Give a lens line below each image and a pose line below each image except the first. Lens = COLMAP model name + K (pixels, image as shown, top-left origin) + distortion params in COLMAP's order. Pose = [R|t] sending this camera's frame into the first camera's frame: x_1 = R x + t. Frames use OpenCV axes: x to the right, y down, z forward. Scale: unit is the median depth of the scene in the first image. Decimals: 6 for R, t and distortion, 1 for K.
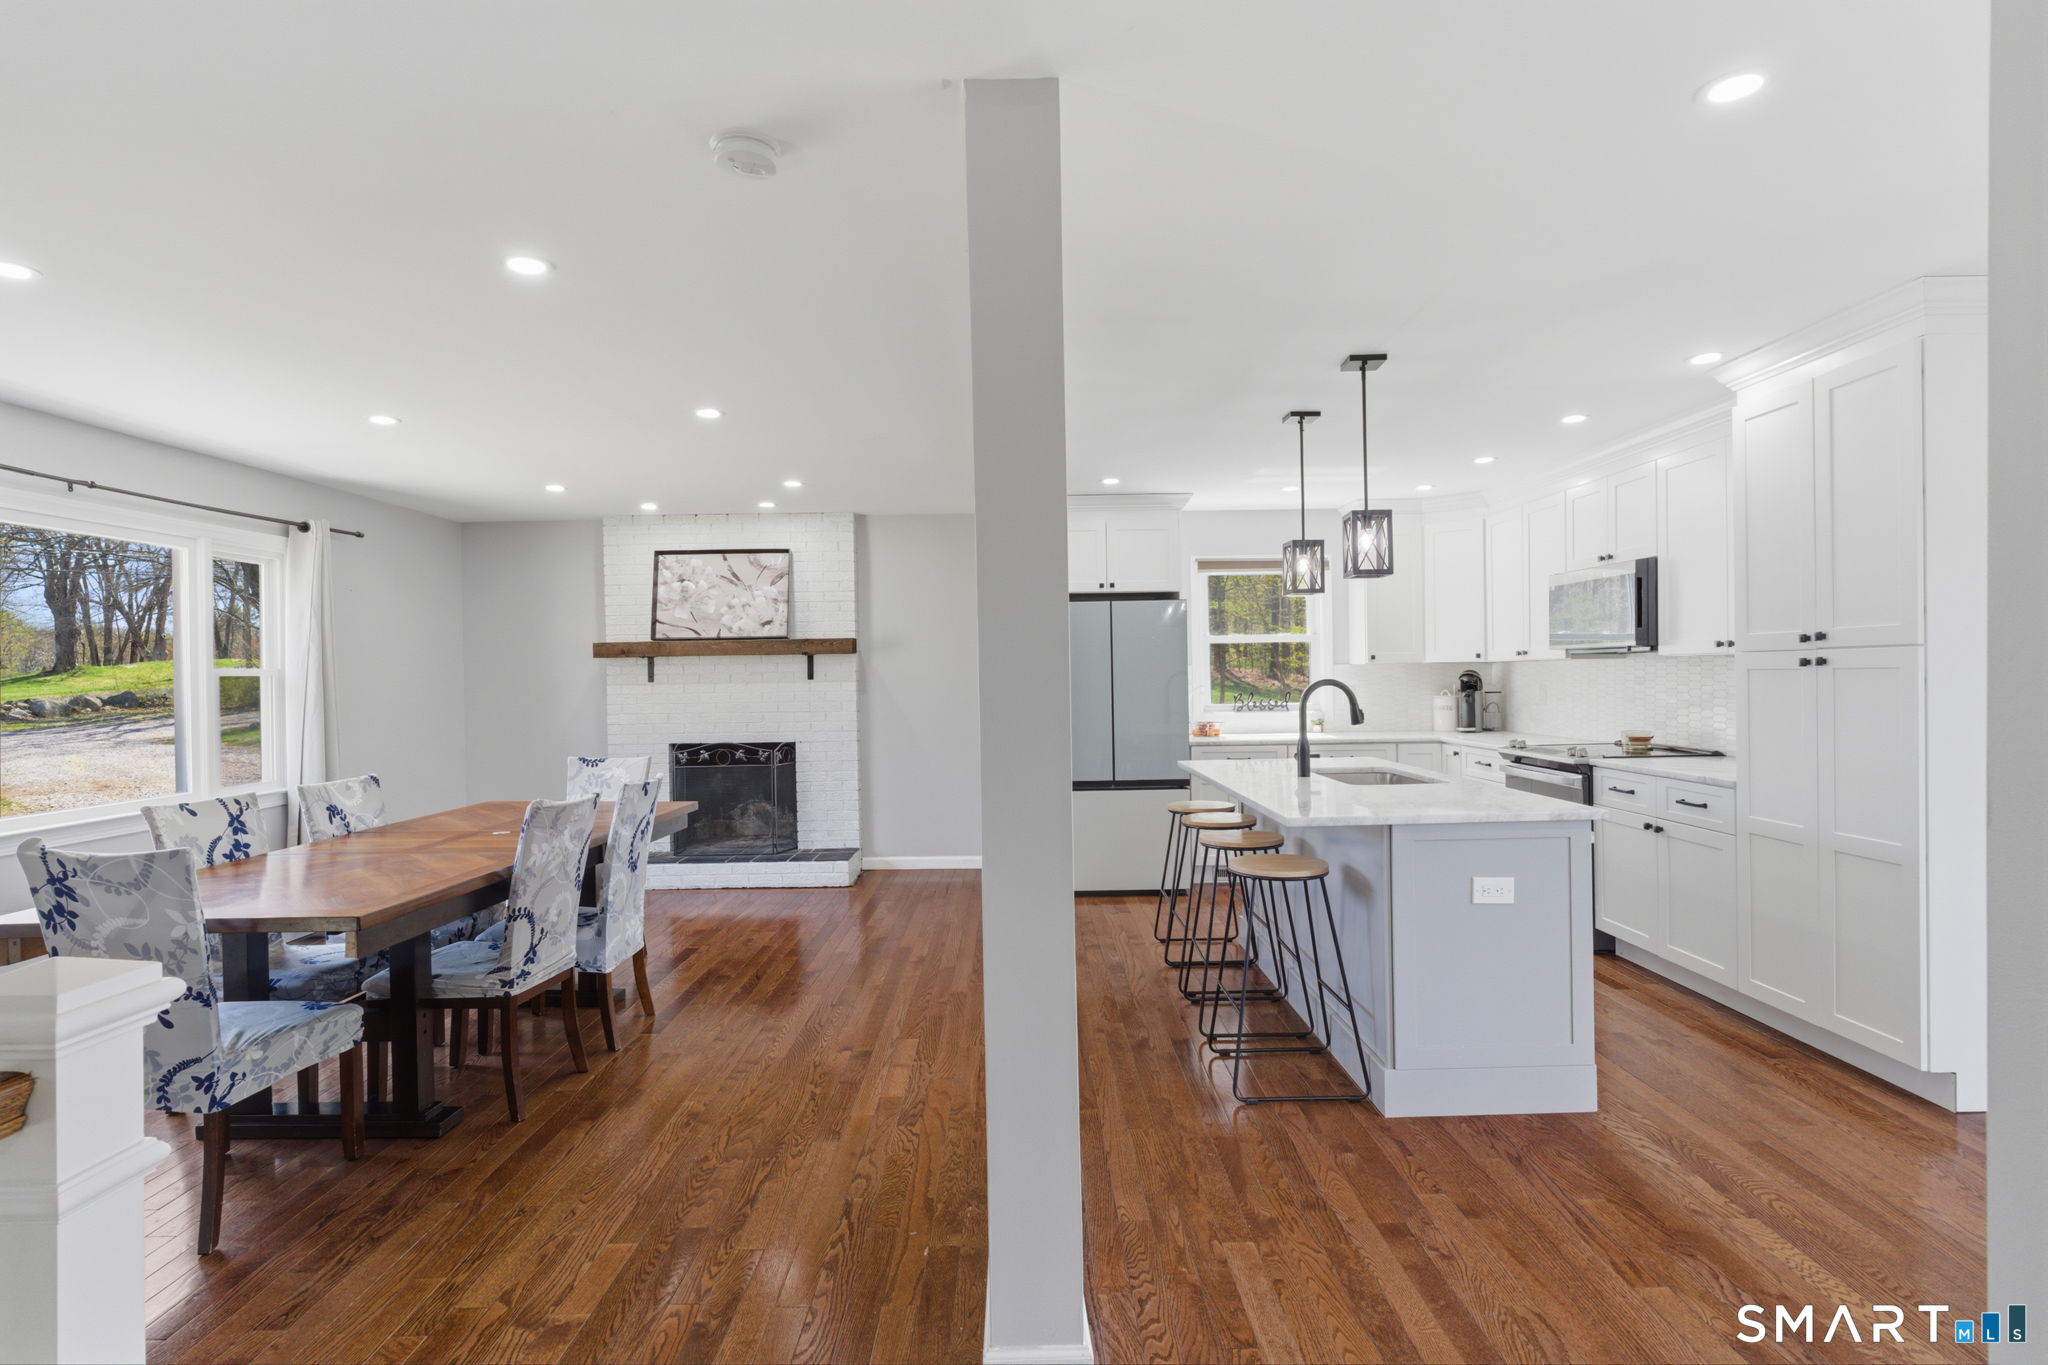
lens RADIAL K [[1007.4, 0, 1024.2], [0, 1007.4, 678.1], [0, 0, 1]] dist [-0.003434, 0.000153]
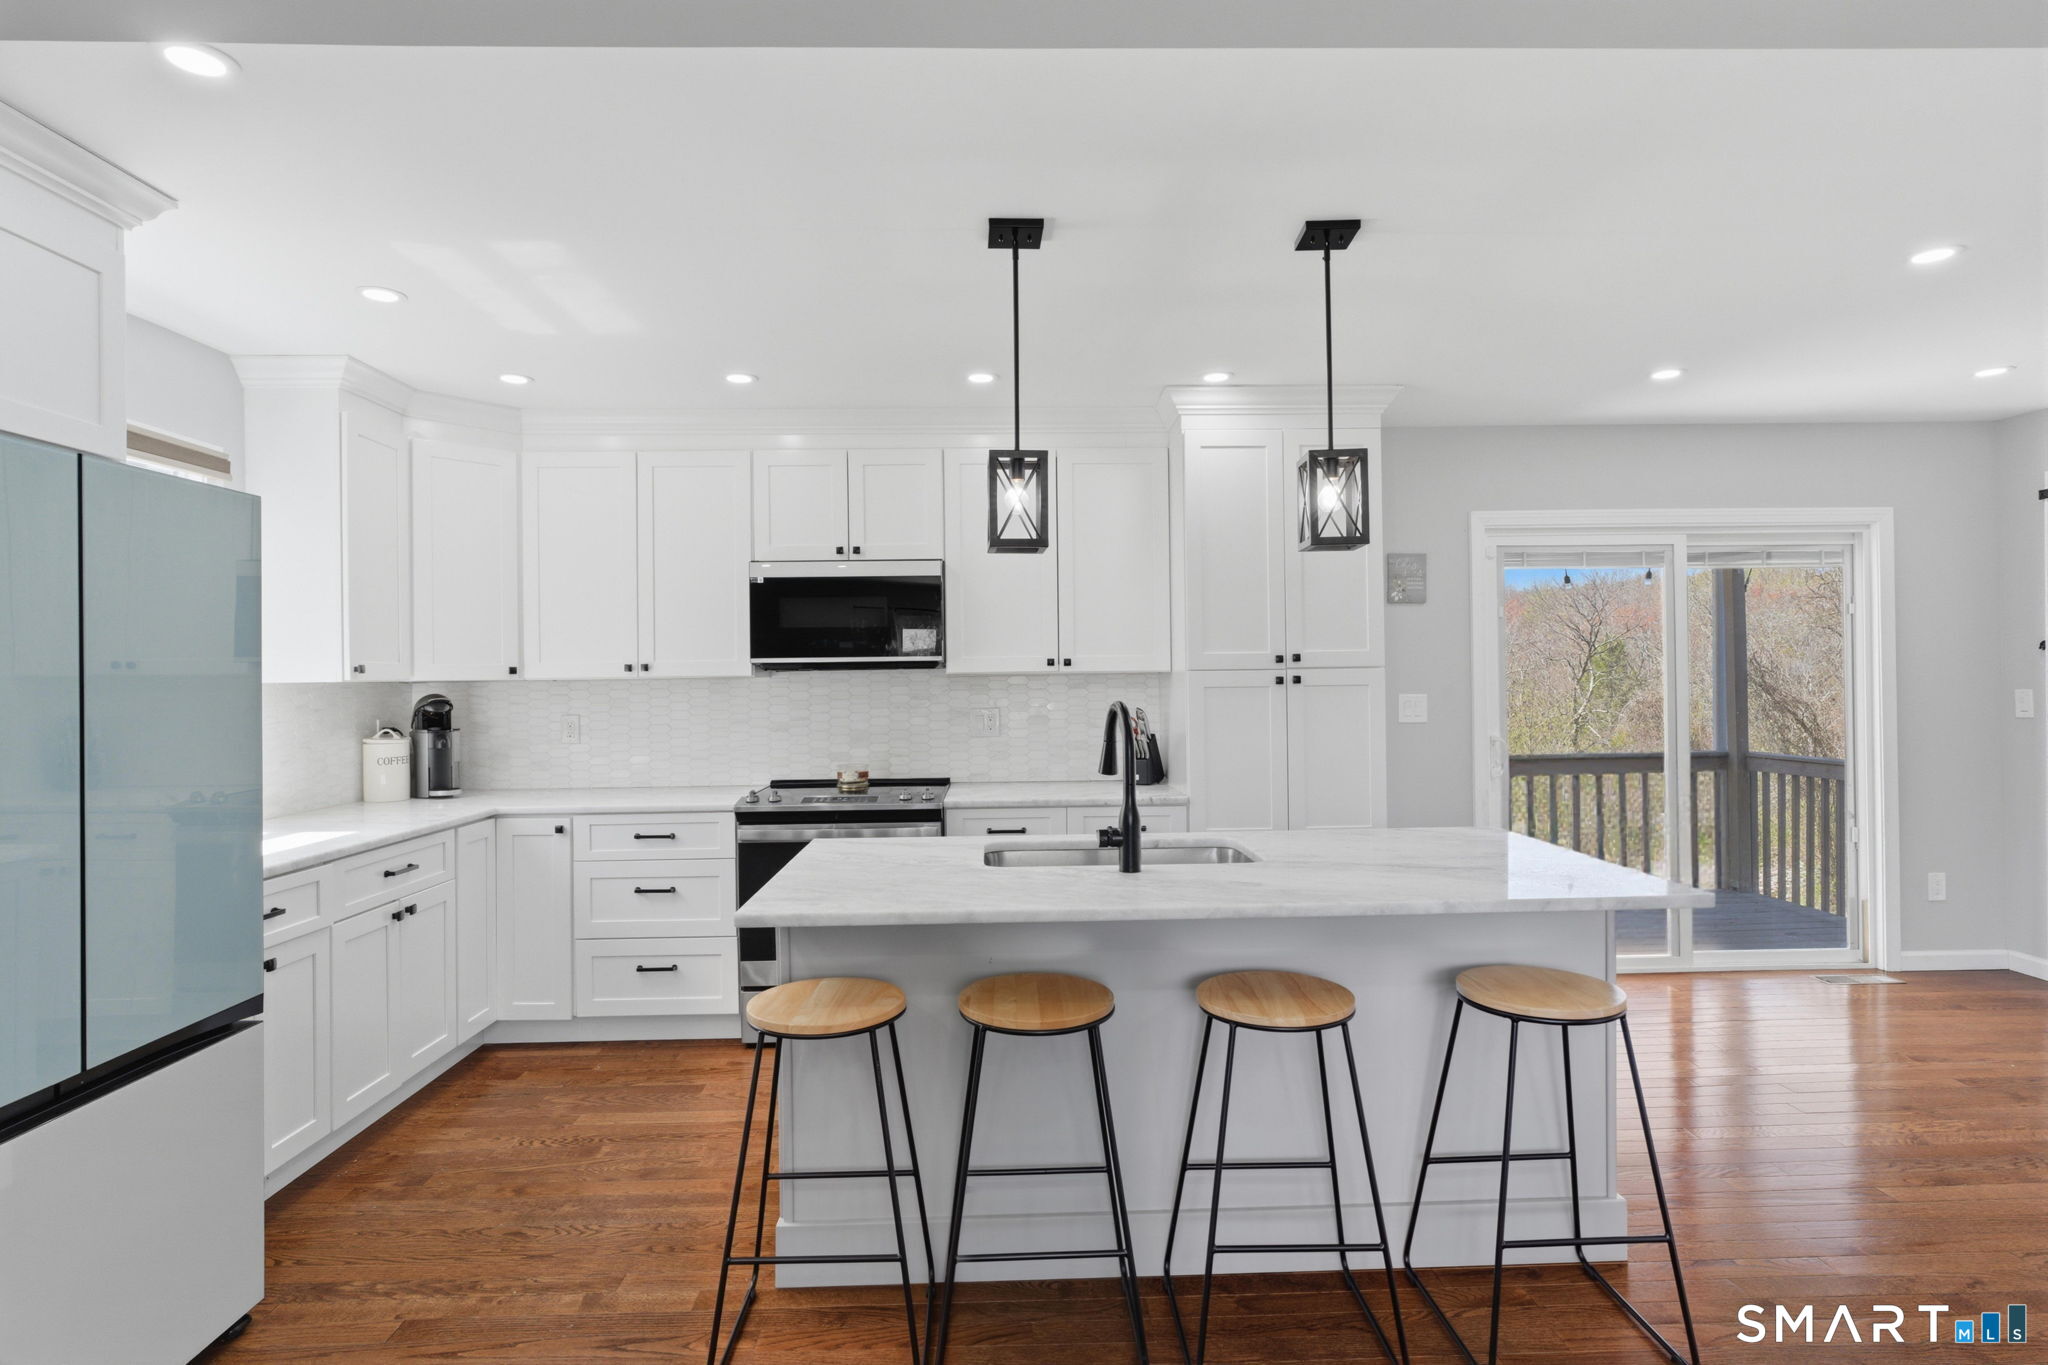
lens RADIAL K [[1060.5, 0, 1019.5], [0, 1060.5, 674.3], [0, 0, 1]] dist [-0.004817, -0.000353]
pose [[-0.022380, 0.019837, 0.999553, -0.285958], [0.015505, 0.999690, -0.019493, -0.002951], [-0.999629, 0.015062, -0.022681, 0.955674]]
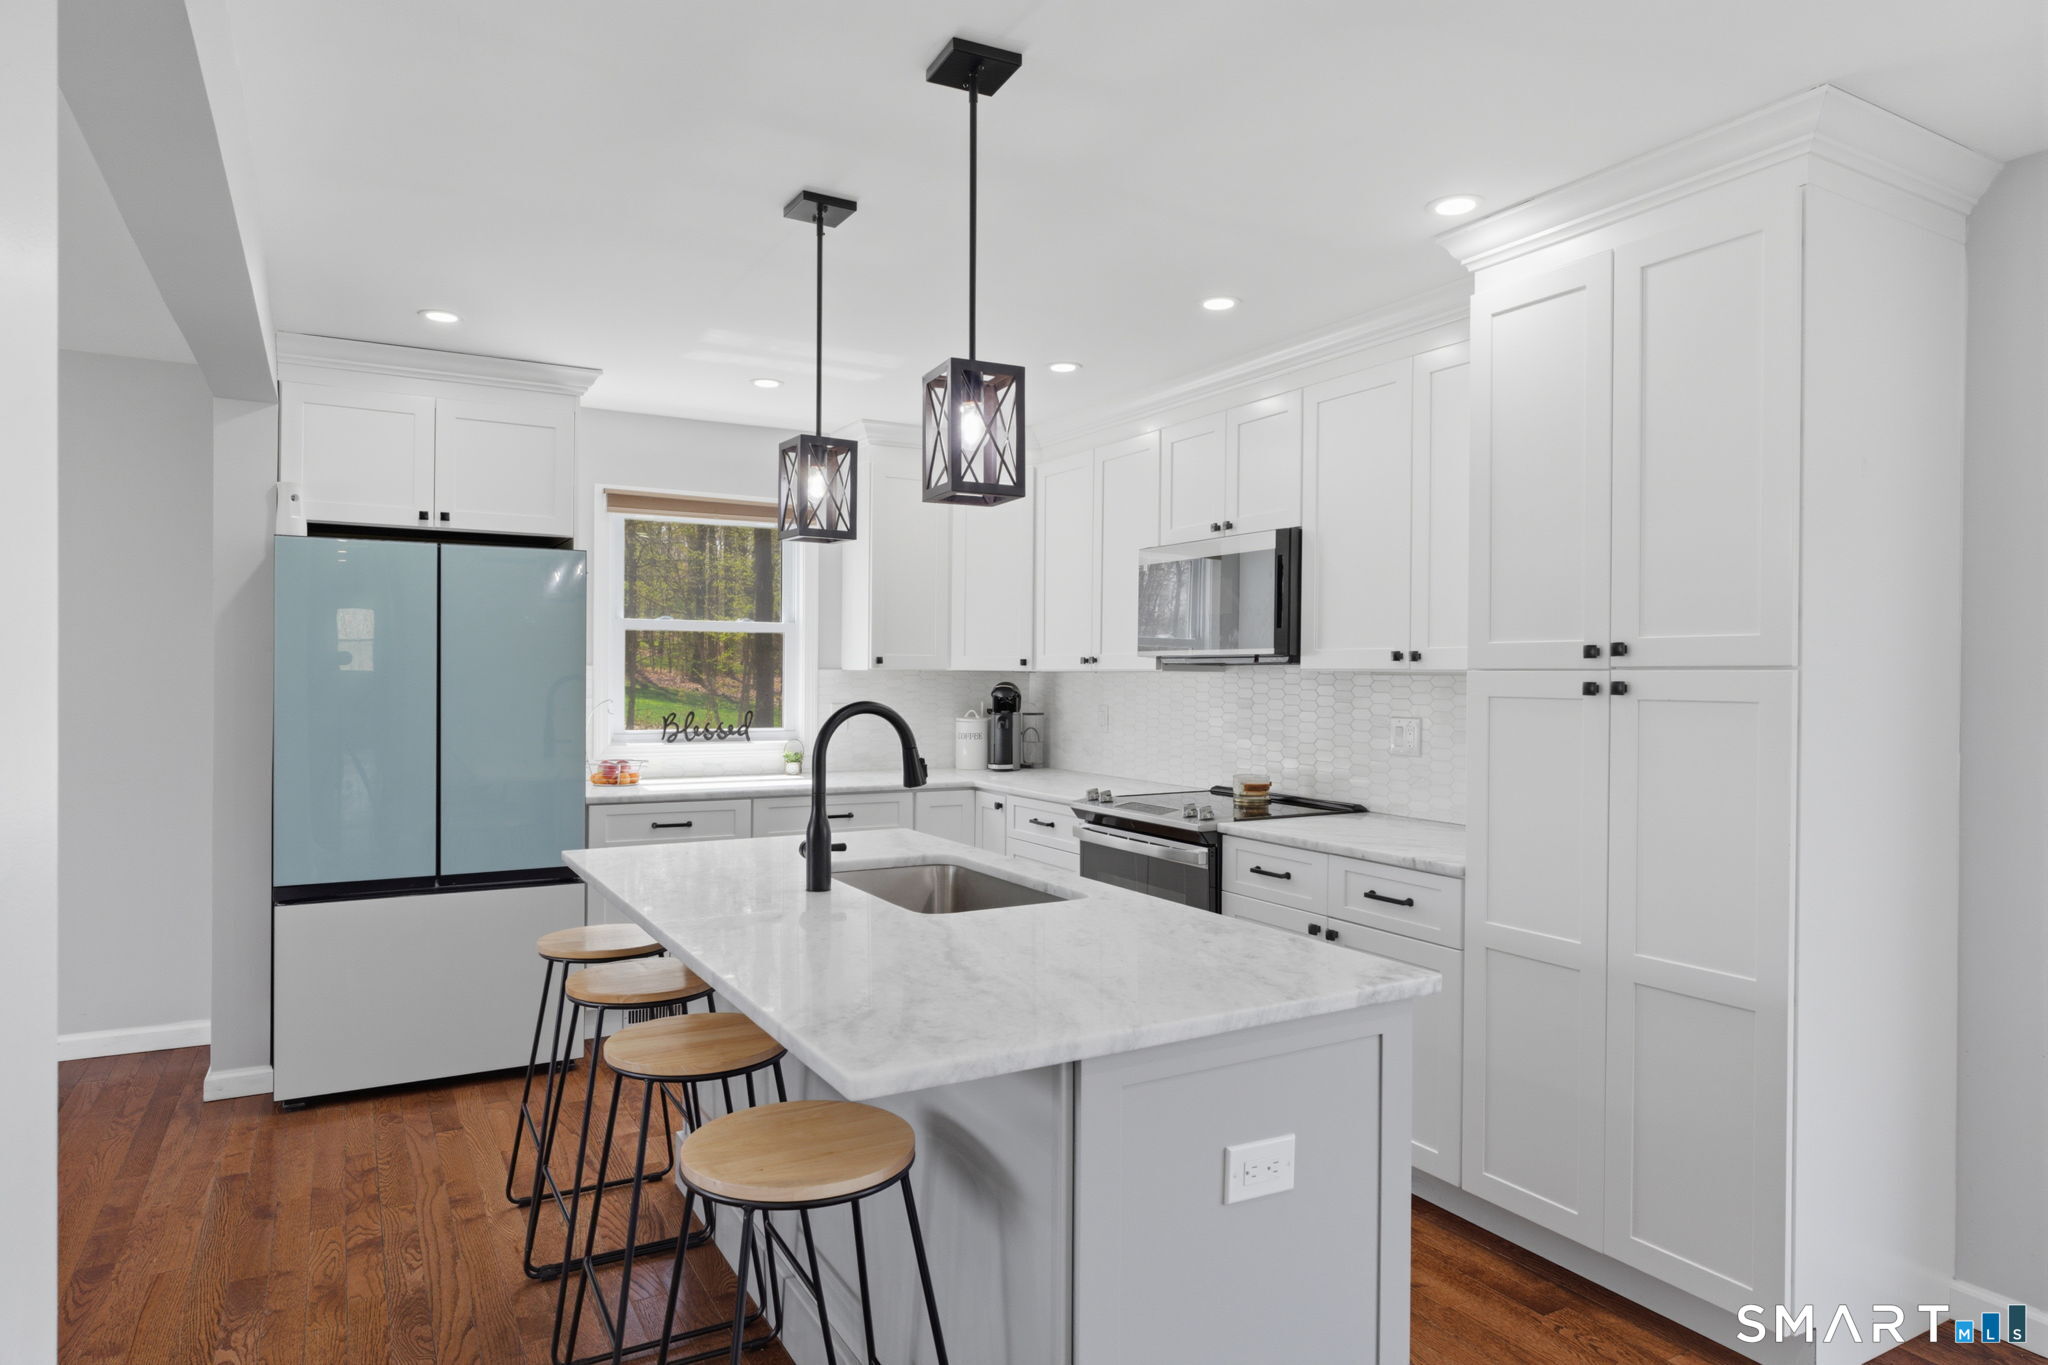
lens RADIAL K [[1217.1, 0, 1027.6], [0, 1217.1, 676.8], [0, 0, 1]] dist [-0.006892, -0.000869]
pose [[0.872399, 0.020391, 0.488368, 0.057869], [-0.018933, 0.999789, -0.007925, -0.007502], [-0.488427, -0.002333, 0.872602, 0.359949]]
